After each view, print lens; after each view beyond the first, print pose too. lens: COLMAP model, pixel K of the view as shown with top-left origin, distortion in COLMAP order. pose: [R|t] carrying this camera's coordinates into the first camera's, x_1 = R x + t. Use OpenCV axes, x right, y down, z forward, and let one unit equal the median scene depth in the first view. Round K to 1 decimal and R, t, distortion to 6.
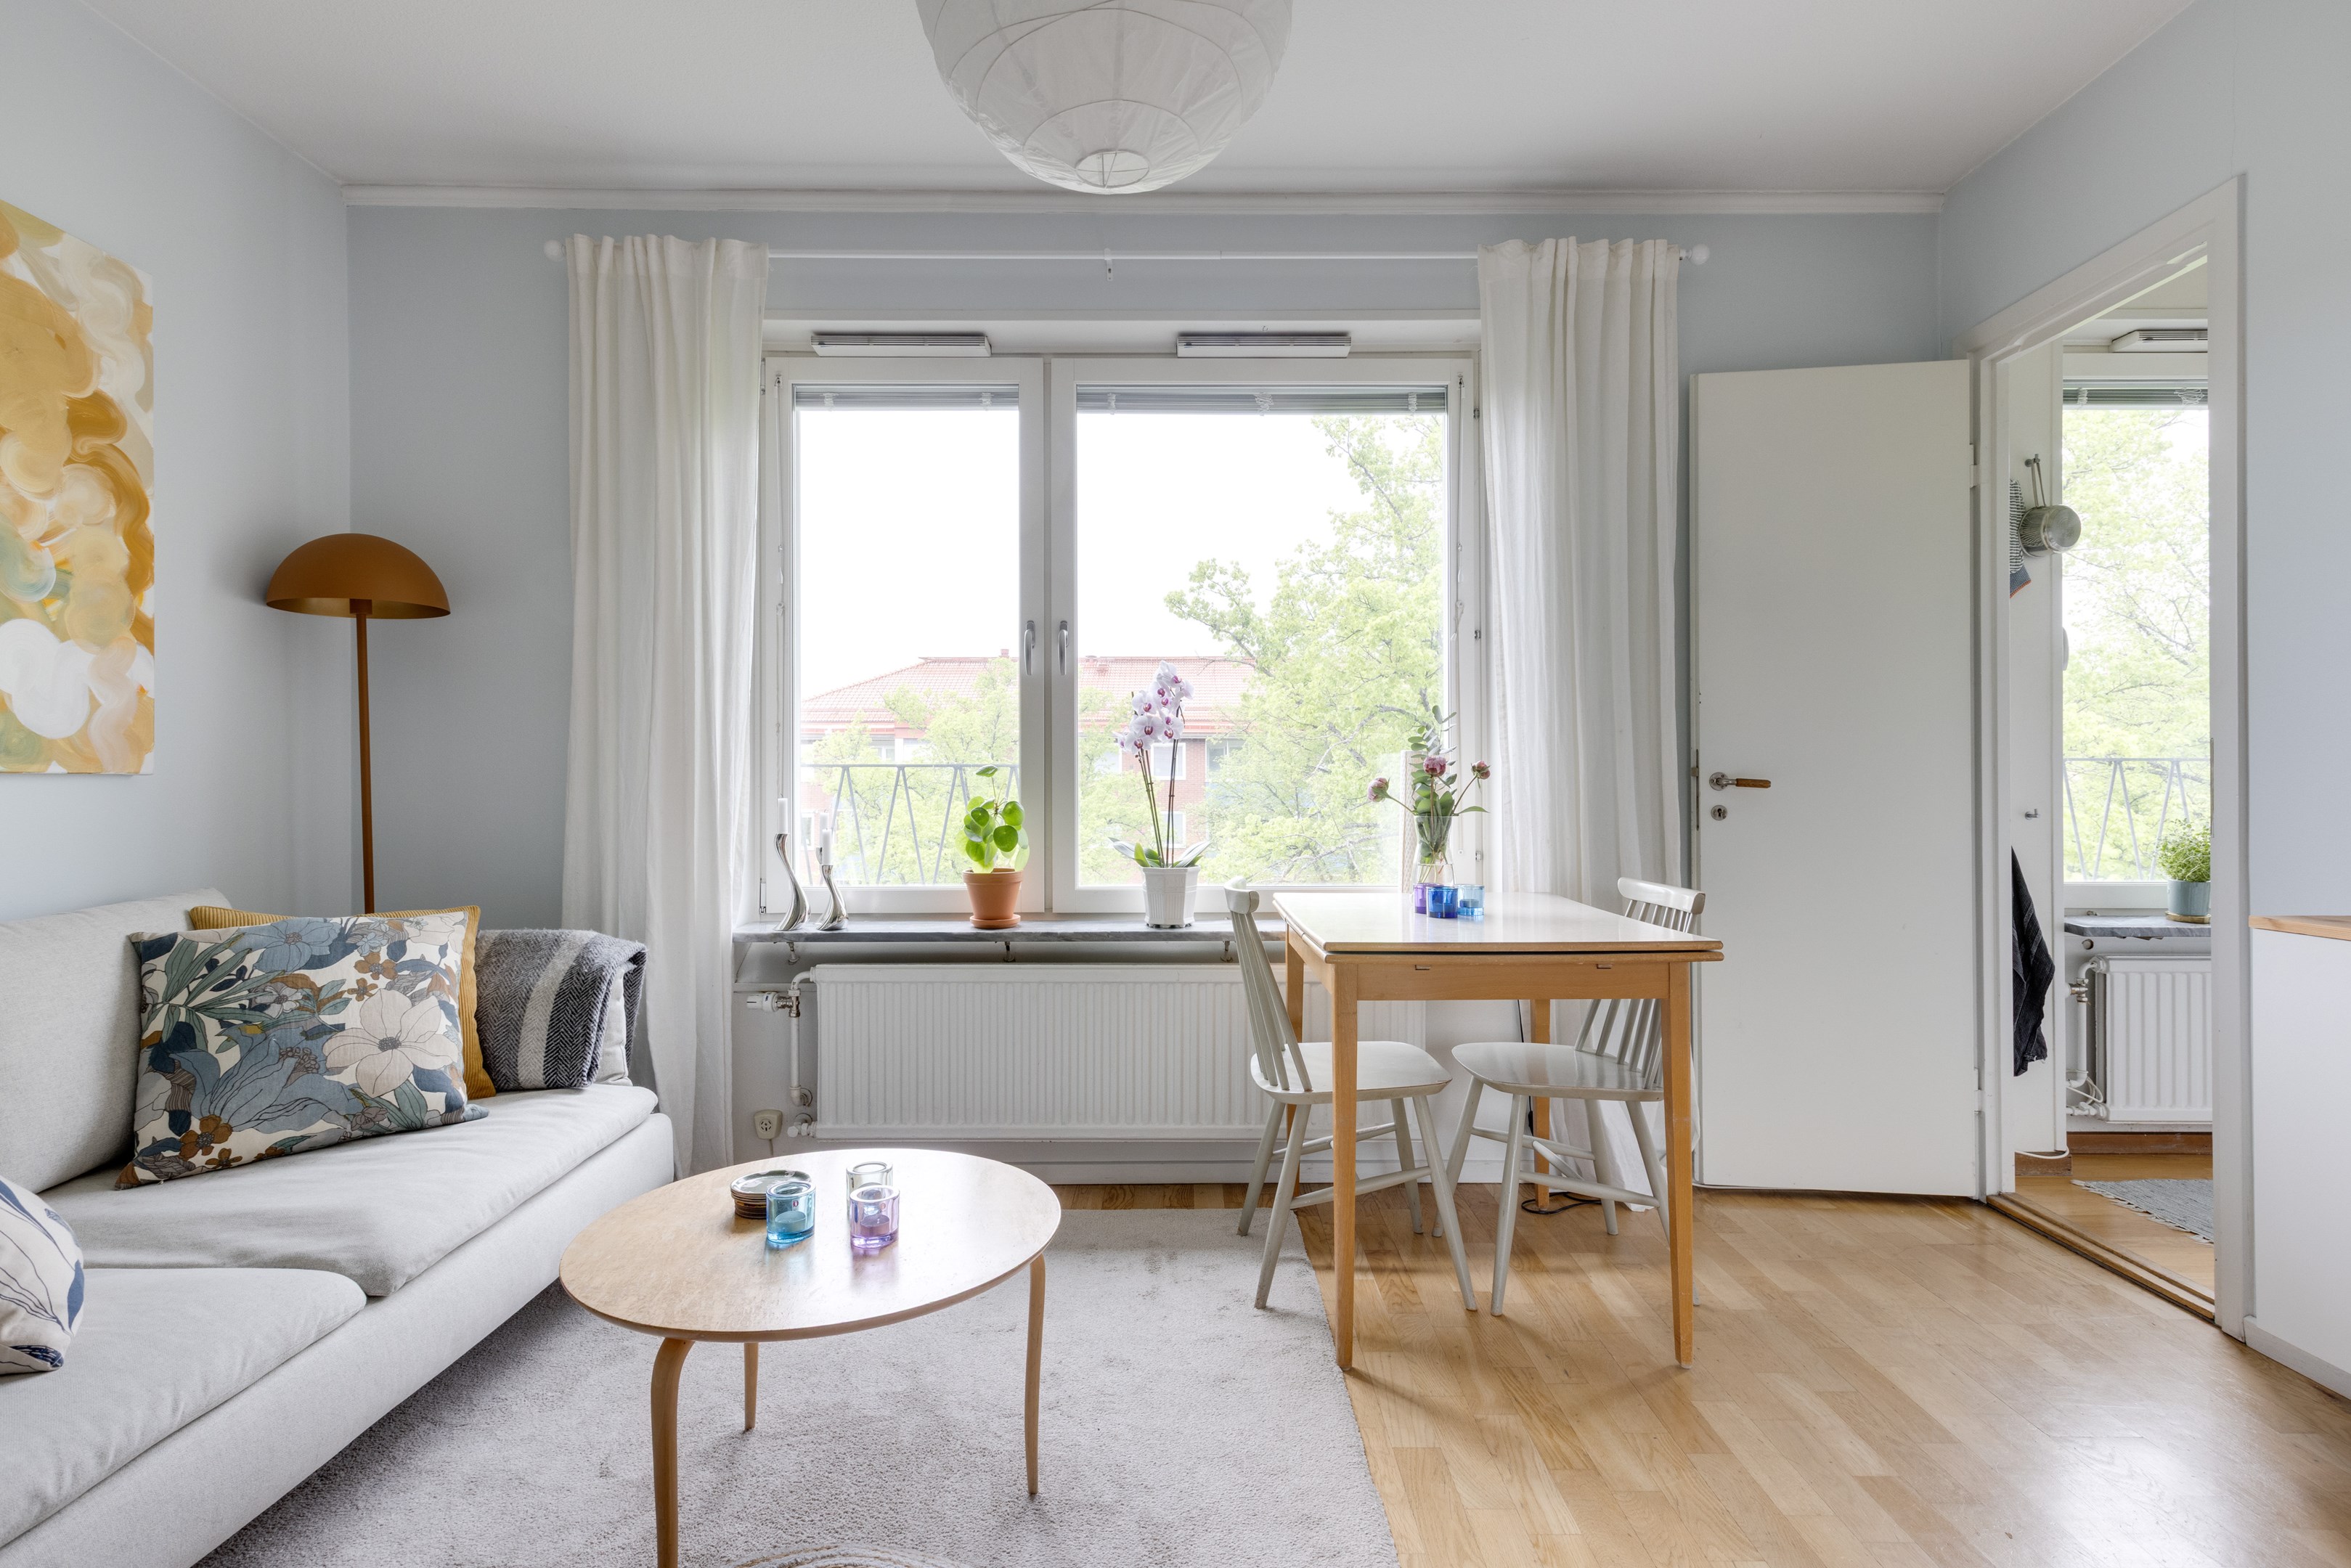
lens RADIAL K [[1183.3, 0, 1097.7], [0, 1183.3, 758.2], [0, 0, 1]] dist [0.016133, -0.001838]
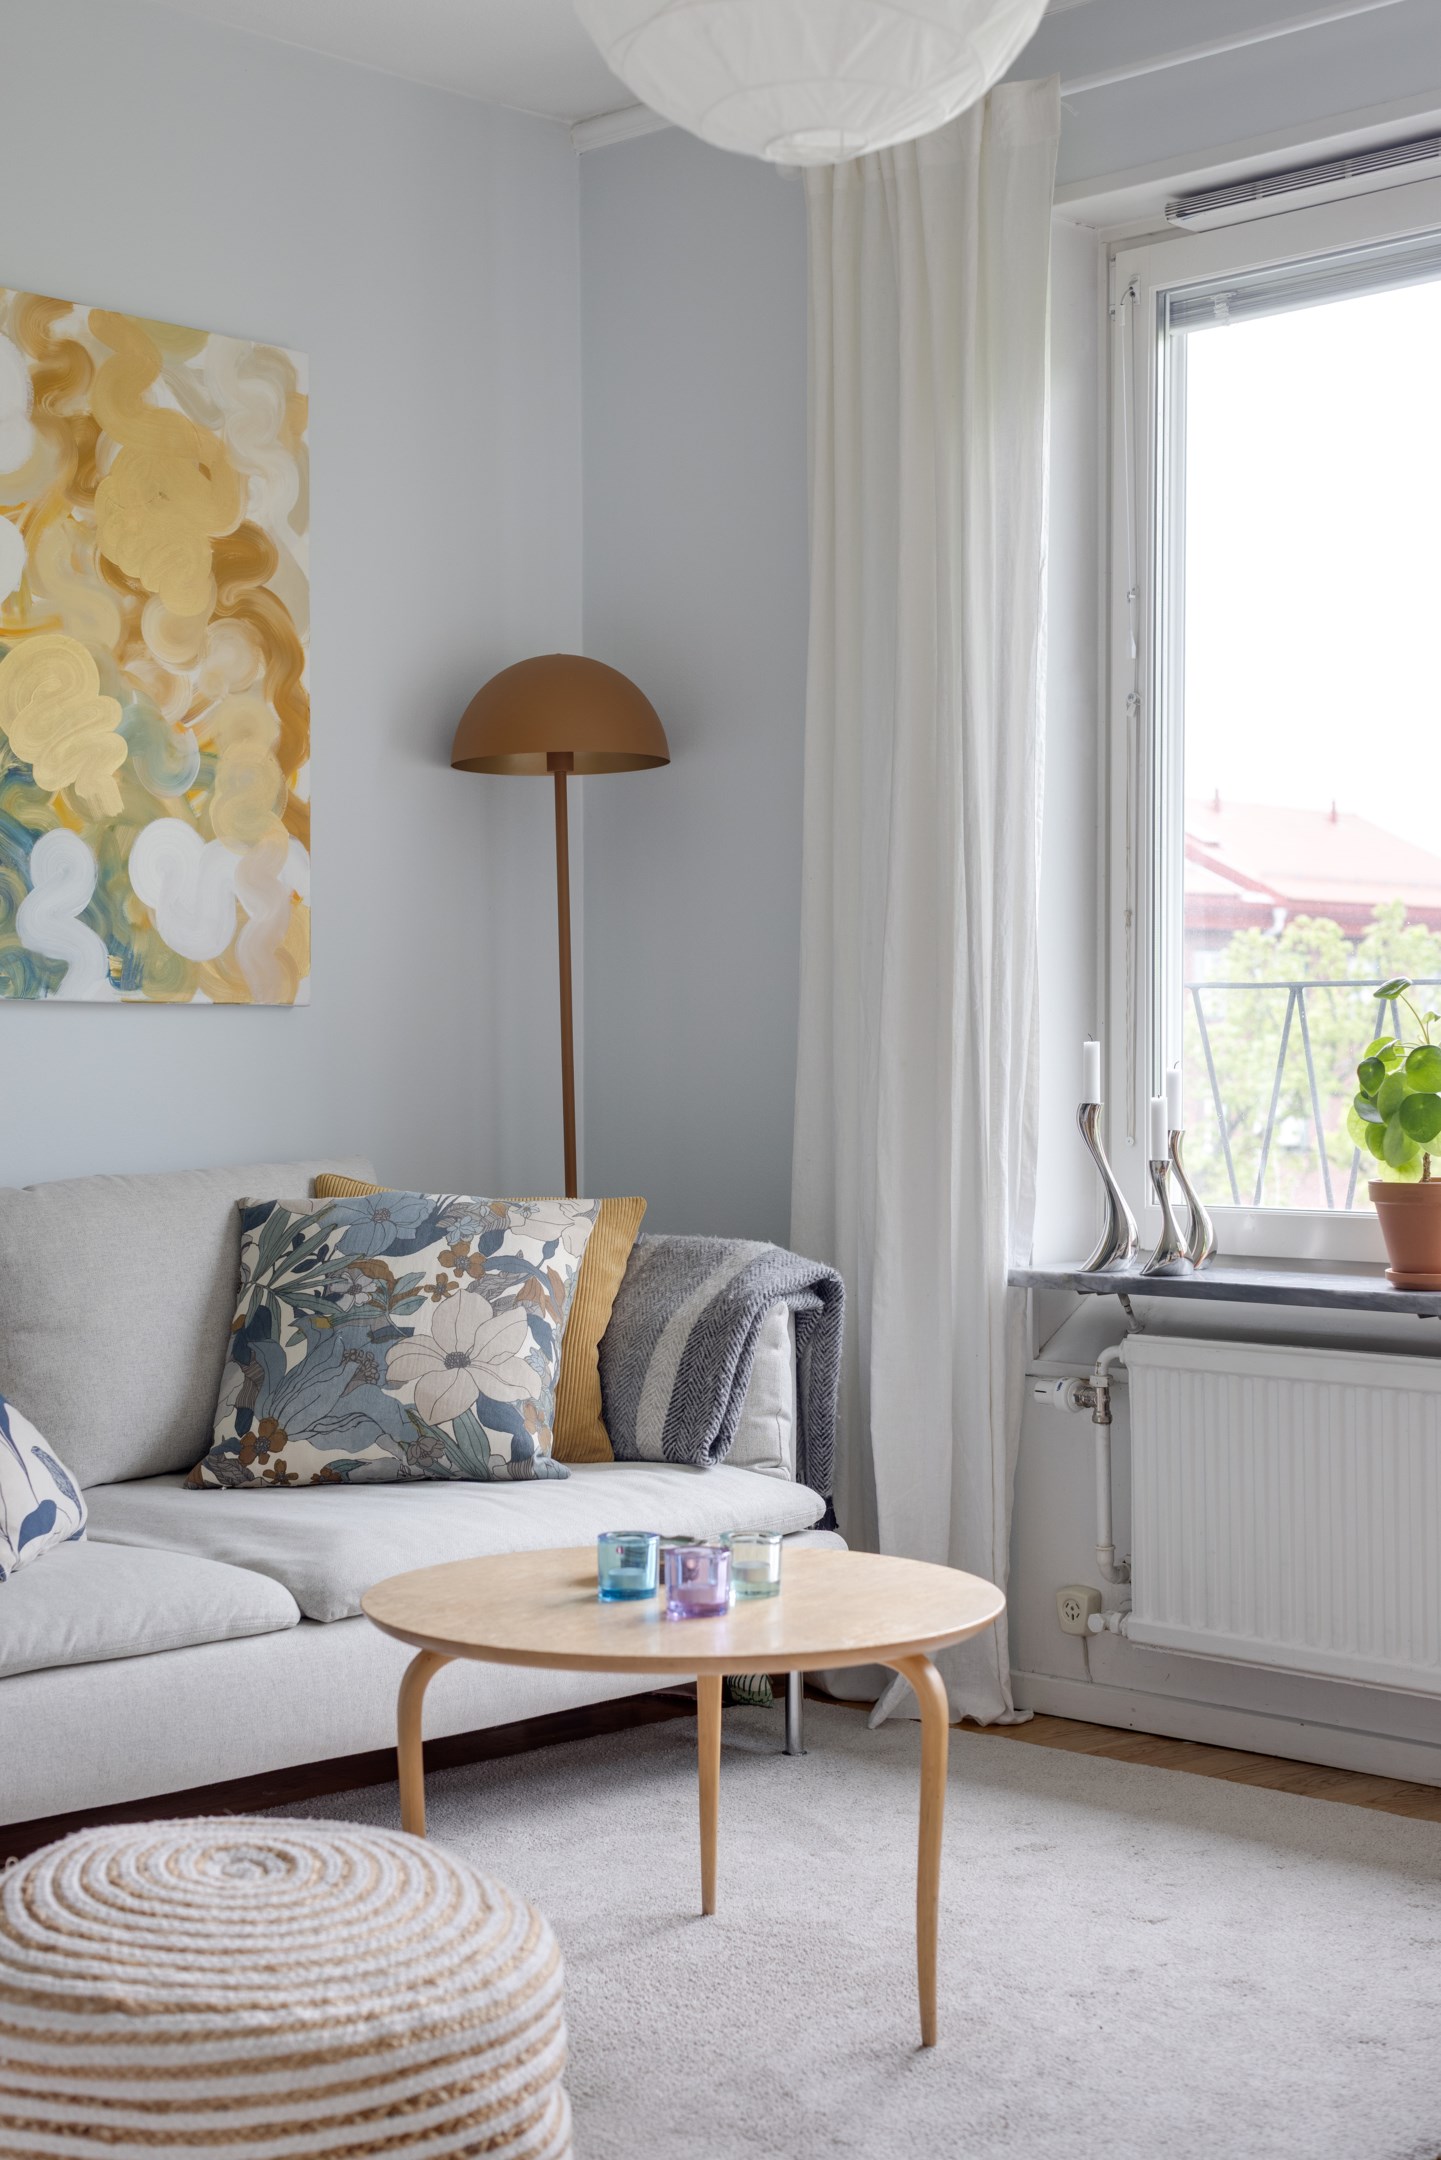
lens RADIAL K [[3030.7, 0, 512.2], [0, 3030.7, 978.7], [0, 0, 1]] dist [0.098665, 0.000000]
pose [[0.686926, -0.017641, -0.726513, 0.644668], [0.011024, 0.999843, -0.013854, 0.022387], [0.726644, 0.001508, 0.687013, -0.221287]]
